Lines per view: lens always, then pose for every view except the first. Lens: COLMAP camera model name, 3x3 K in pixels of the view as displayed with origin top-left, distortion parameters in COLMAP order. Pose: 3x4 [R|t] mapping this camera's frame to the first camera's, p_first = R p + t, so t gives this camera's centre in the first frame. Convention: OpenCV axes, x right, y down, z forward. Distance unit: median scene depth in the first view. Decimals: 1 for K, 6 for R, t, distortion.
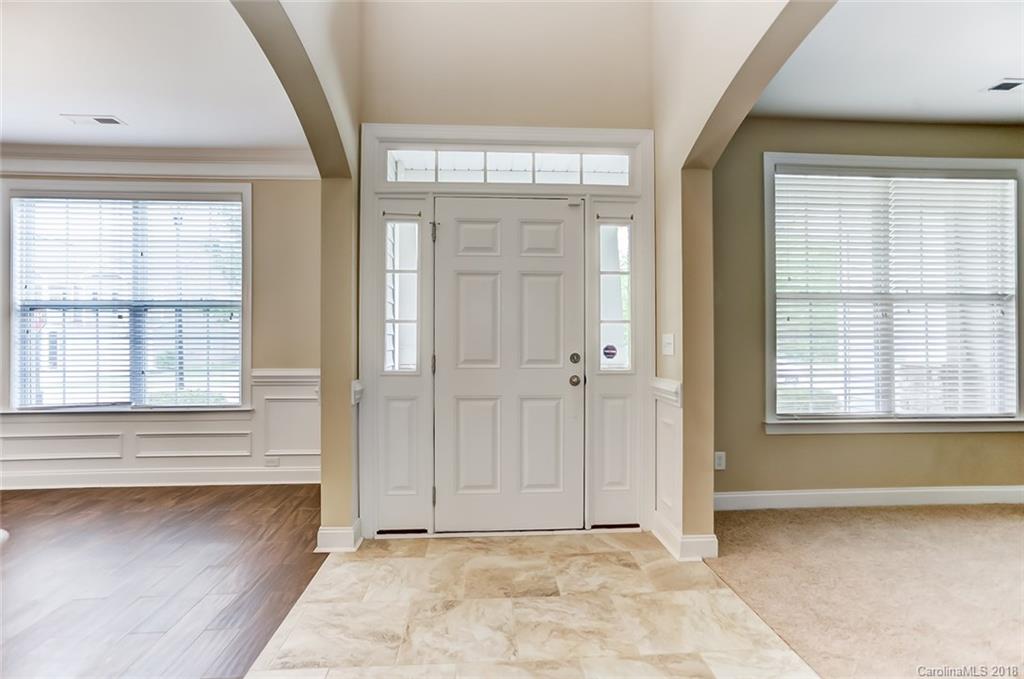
lens RADIAL K [[514.5, 0, 513.8], [0, 514.5, 336.2], [0, 0, 1]] dist [-0.041156, 0.032193]
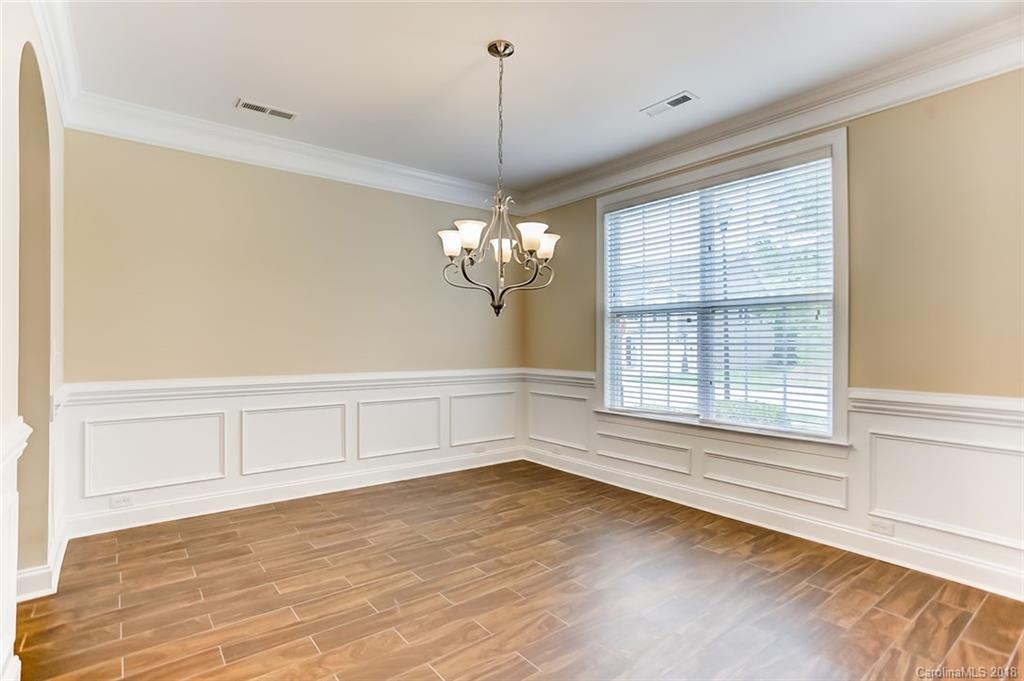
lens RADIAL K [[503.2, 0, 515.9], [0, 503.2, 337.8], [0, 0, 1]] dist [-0.041794, 0.026730]
pose [[0.577318, -0.005411, -0.816501, -0.285137], [-0.000631, 0.999975, -0.007073, 0.000045], [0.816519, 0.004599, 0.577300, 0.293807]]
